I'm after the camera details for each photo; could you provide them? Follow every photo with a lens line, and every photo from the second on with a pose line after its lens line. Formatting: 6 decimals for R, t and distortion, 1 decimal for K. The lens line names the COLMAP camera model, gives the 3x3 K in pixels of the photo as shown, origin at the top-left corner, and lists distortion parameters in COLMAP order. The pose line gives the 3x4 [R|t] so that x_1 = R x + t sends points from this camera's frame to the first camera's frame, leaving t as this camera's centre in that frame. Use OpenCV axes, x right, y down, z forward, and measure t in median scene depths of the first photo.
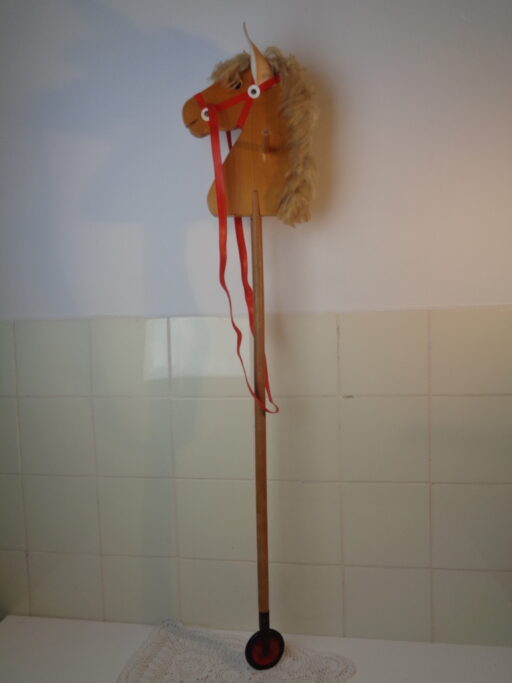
lens RADIAL K [[507.4, 0, 253.6], [0, 507.4, 342.6], [0, 0, 1]] dist [0.010962, -0.009114]
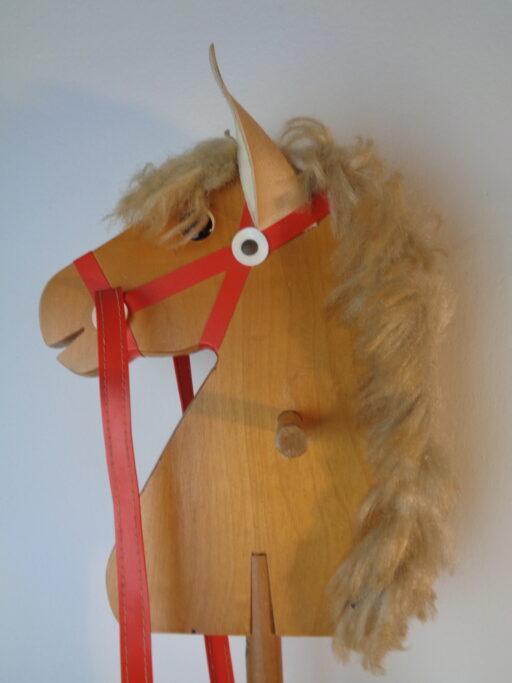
lens RADIAL K [[507.4, 0, 258.0], [0, 507.4, 341.3], [0, 0, 1]] dist [0.010962, -0.009114]
pose [[0.998893, -0.018136, -0.043393, 0.018947], [0.012143, 0.990827, -0.134588, -0.391770], [0.045436, 0.133912, 0.989951, 0.688637]]
